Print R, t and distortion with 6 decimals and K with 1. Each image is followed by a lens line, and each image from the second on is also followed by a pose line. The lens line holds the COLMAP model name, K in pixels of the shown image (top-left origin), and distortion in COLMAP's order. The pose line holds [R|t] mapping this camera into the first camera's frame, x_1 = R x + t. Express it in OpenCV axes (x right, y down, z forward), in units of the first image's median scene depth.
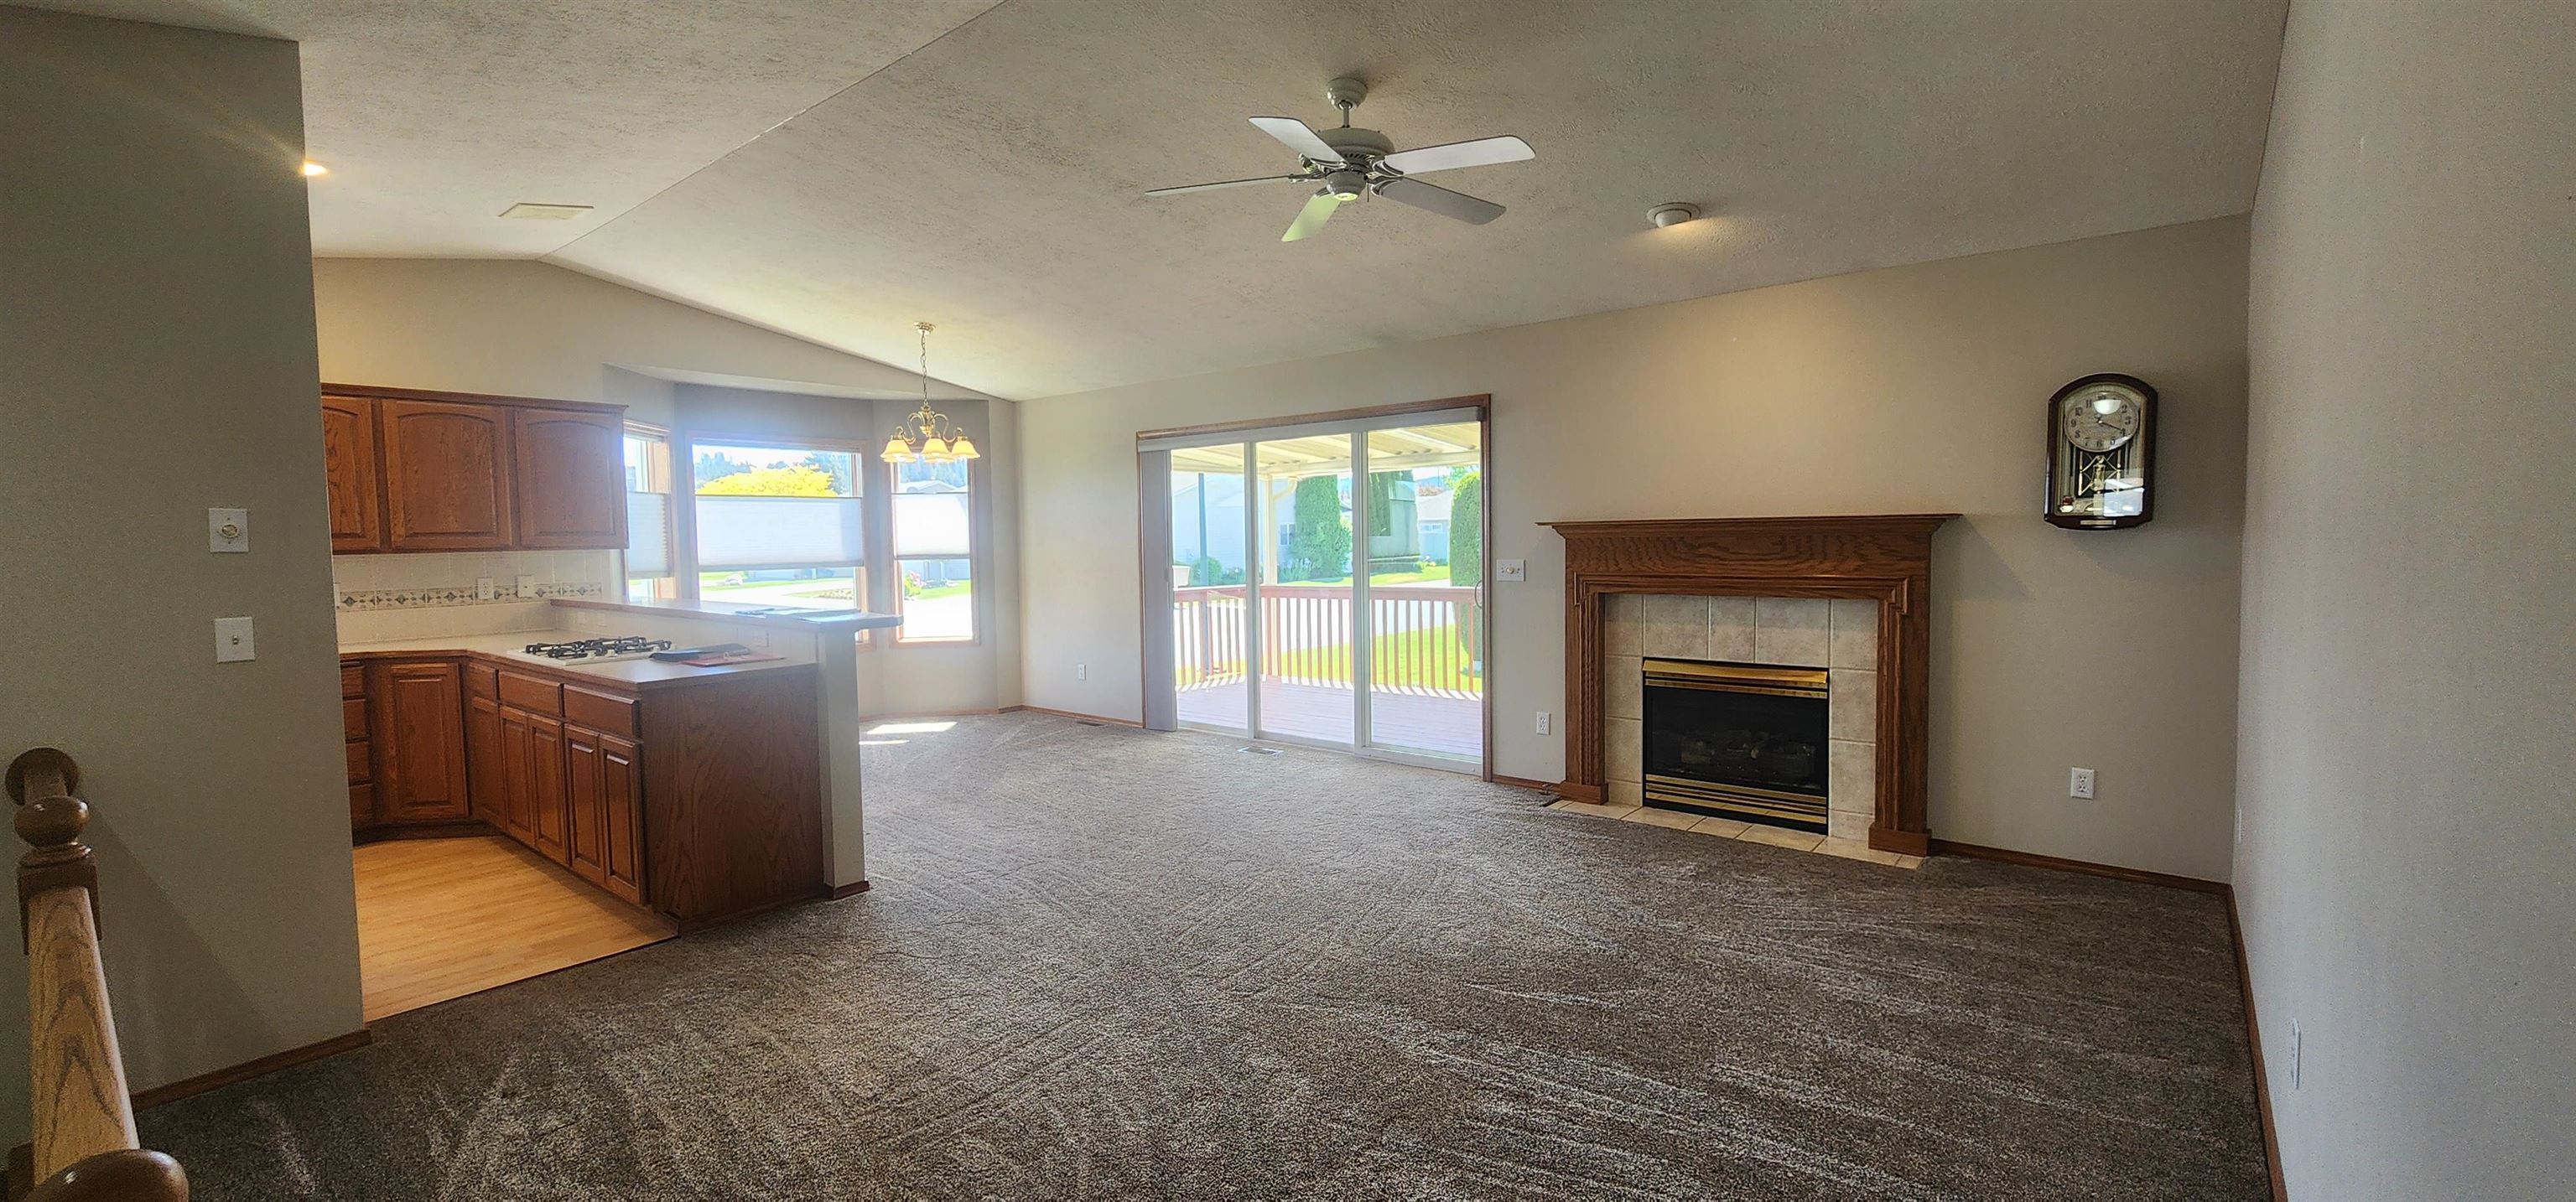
lens RADIAL K [[1059.9, 0, 1289.8], [0, 1059.9, 600.1], [0, 0, 1]] dist [0.001246, 0.000424]
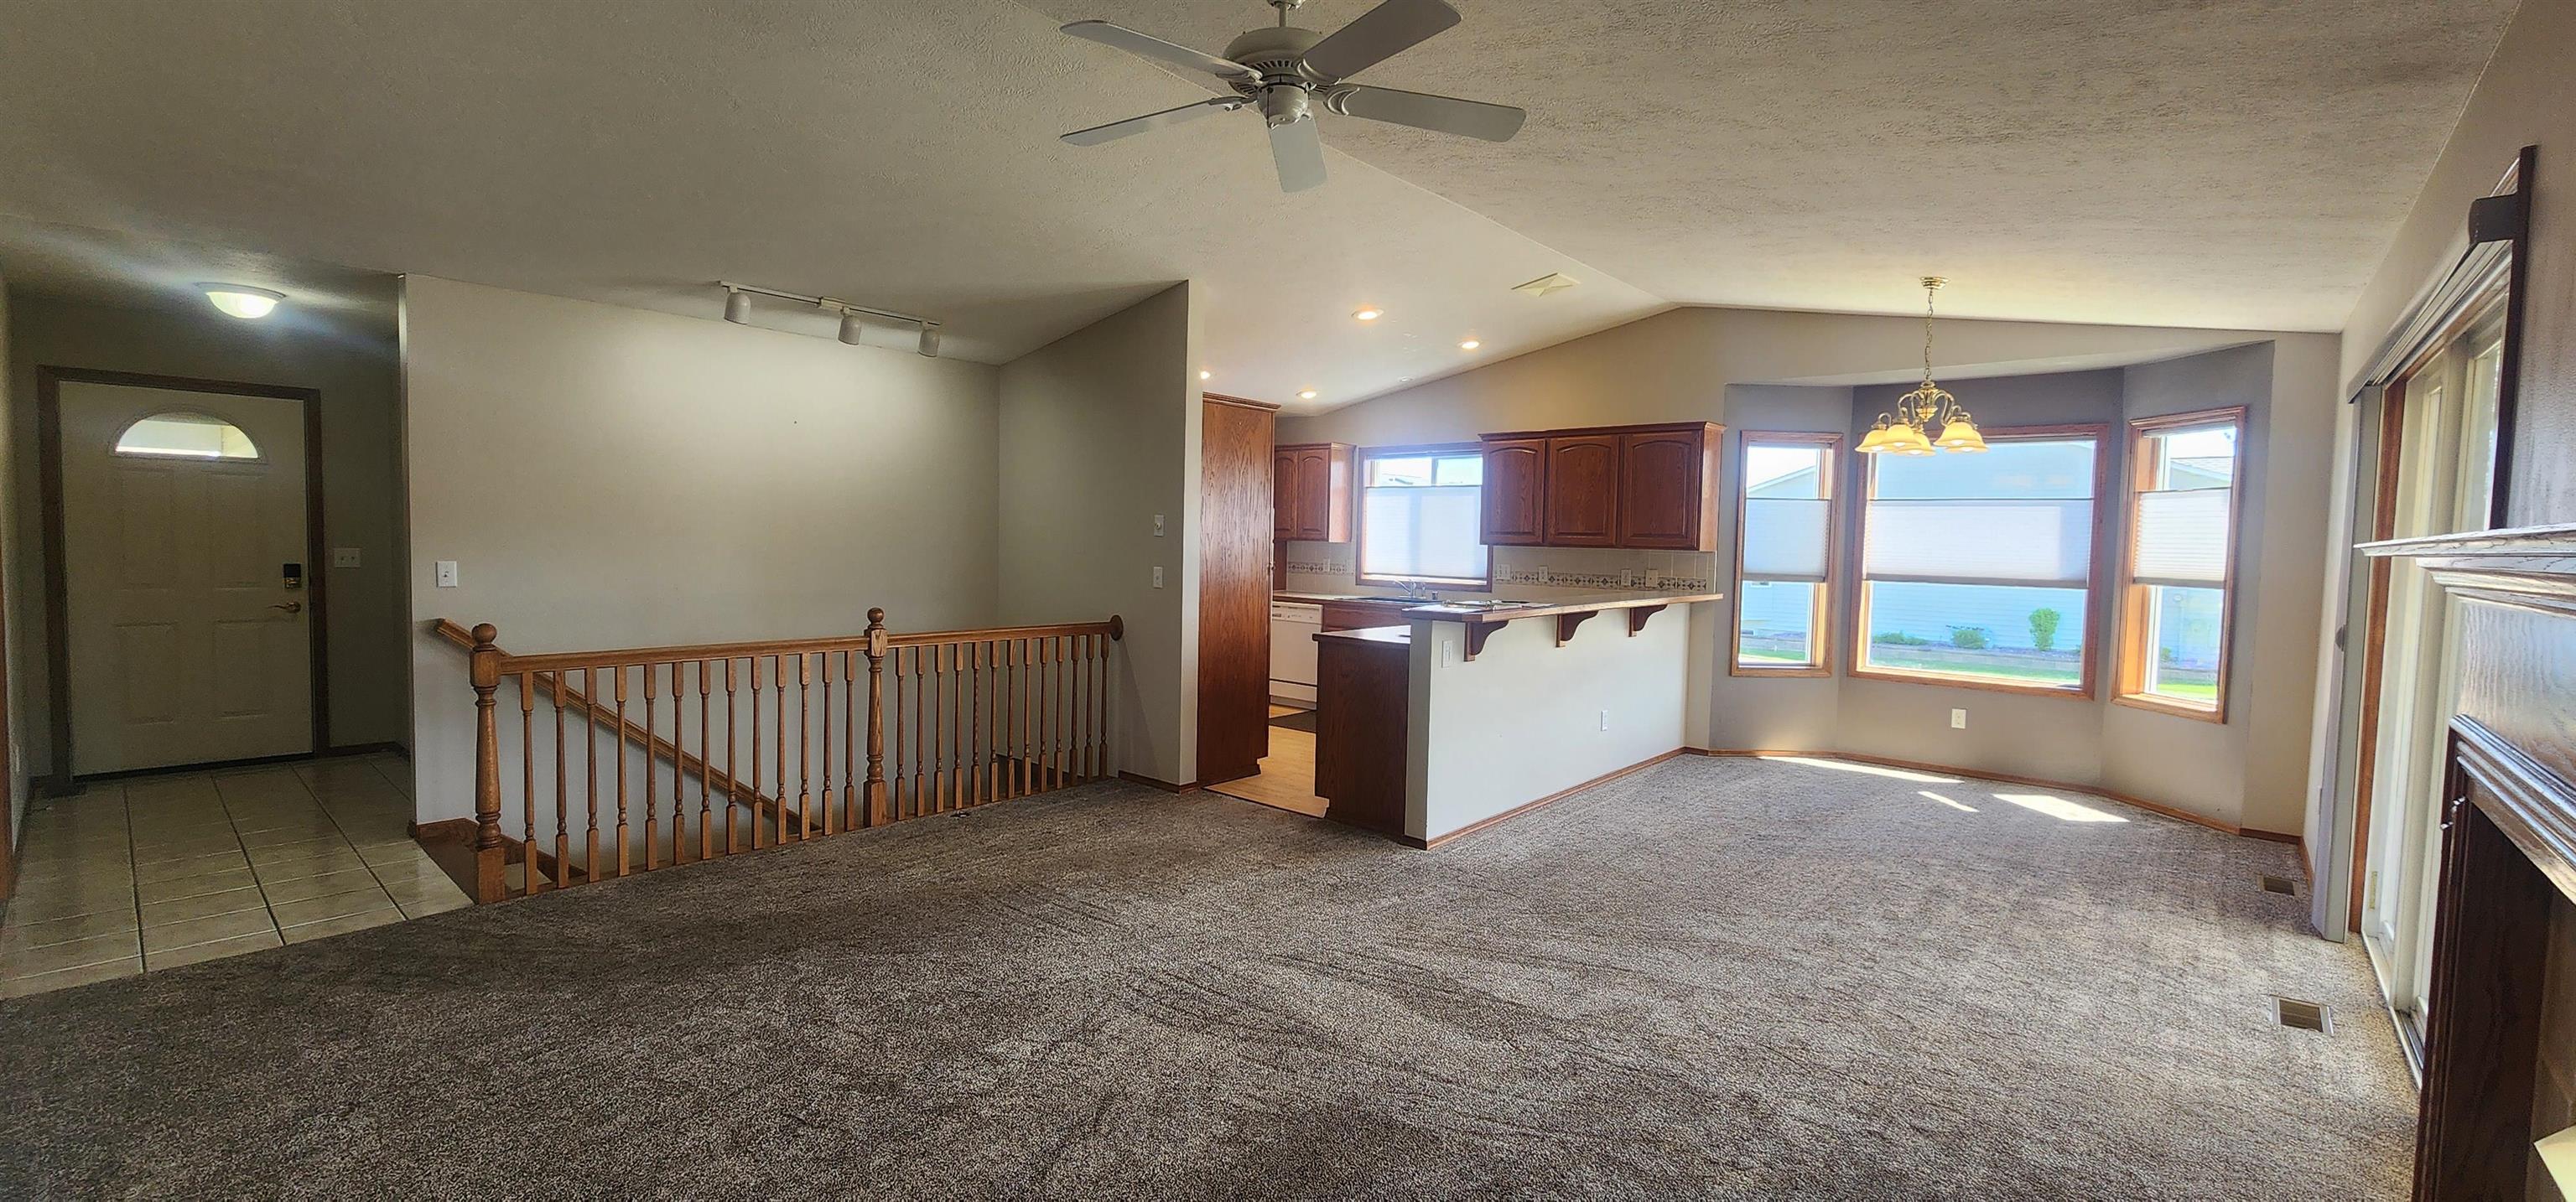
lens RADIAL K [[1059.9, 0, 1296.5], [0, 1059.9, 589.5], [0, 0, 1]] dist [0.001246, 0.000424]
pose [[-0.028349, 0.065962, -0.997419, 0.481485], [-0.084066, 0.994128, 0.068133, -0.045834], [0.996057, 0.085780, -0.022638, 0.581505]]
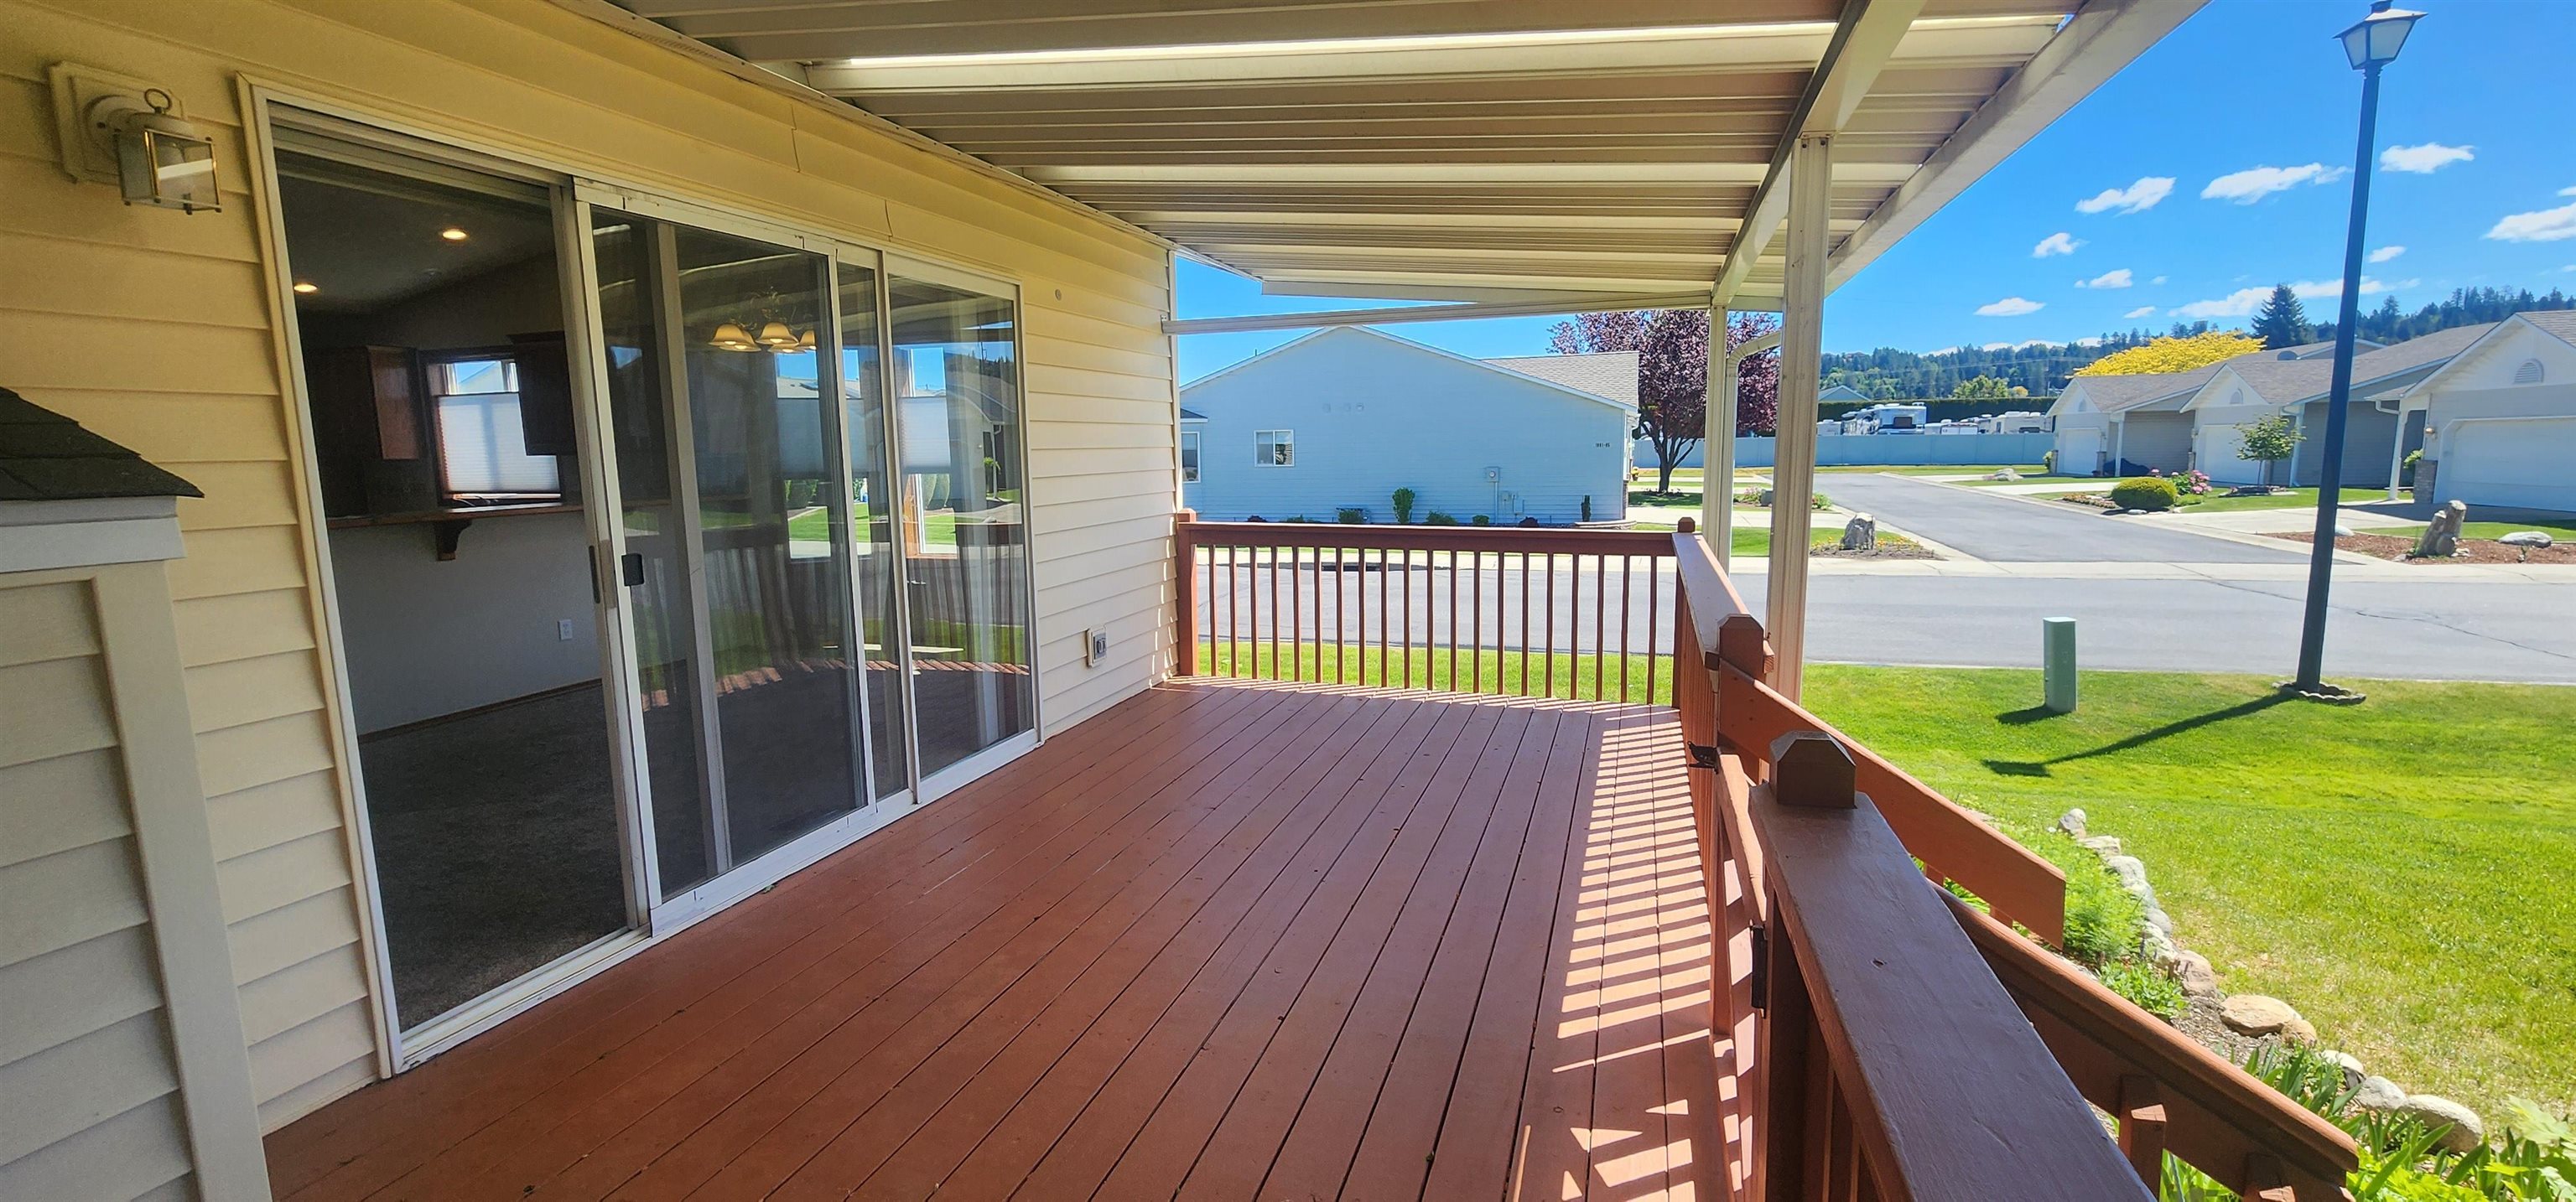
lens RADIAL K [[1059.9, 0, 1291.0], [0, 1059.9, 581.7], [0, 0, 1]] dist [0.001246, 0.000424]
pose [[0.359365, 0.129018, -0.924236, 0.637380], [-0.046943, 0.991642, 0.120175, -0.072537], [0.932016, 0.000200, 0.362418, 1.124176]]
